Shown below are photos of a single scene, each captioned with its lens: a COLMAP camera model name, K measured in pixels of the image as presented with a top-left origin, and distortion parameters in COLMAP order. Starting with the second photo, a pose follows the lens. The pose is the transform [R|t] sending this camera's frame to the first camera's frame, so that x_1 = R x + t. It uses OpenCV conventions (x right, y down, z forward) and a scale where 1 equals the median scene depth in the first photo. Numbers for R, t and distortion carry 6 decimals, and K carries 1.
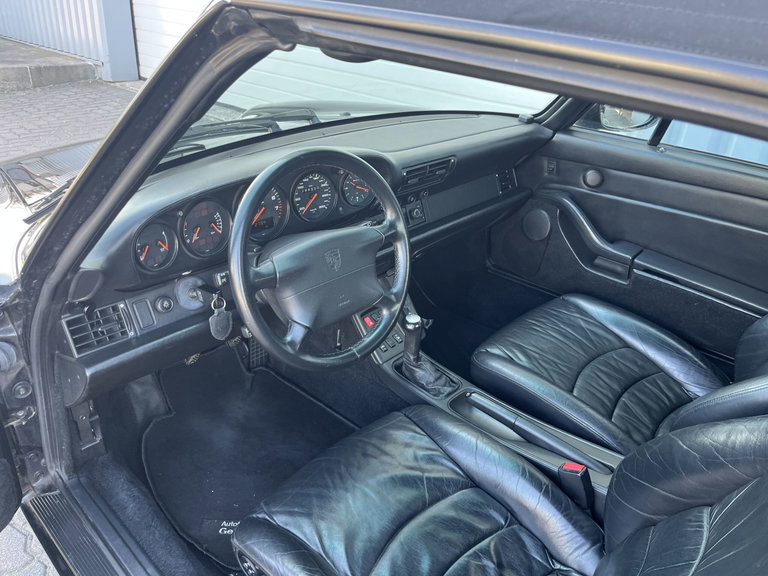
lens RADIAL K [[585.3, 0, 388.8], [0, 585.3, 299.4], [0, 0, 1]] dist [0.071202, -0.101606]
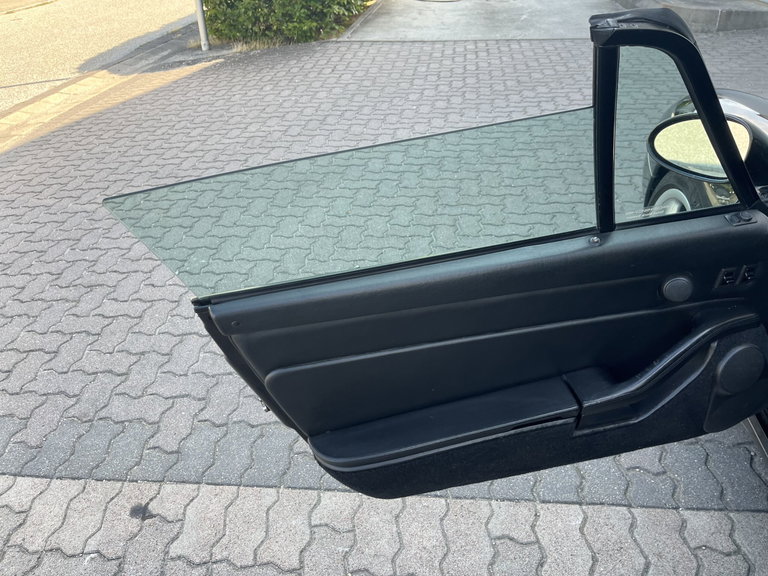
lens RADIAL K [[585.3, 0, 385.2], [0, 585.3, 309.6], [0, 0, 1]] dist [0.071202, -0.101606]
pose [[0.605384, 0.381666, -0.698456, -0.250162], [-0.311556, 0.921140, 0.233310, 0.109693], [0.732422, 0.076366, 0.676554, -0.315657]]
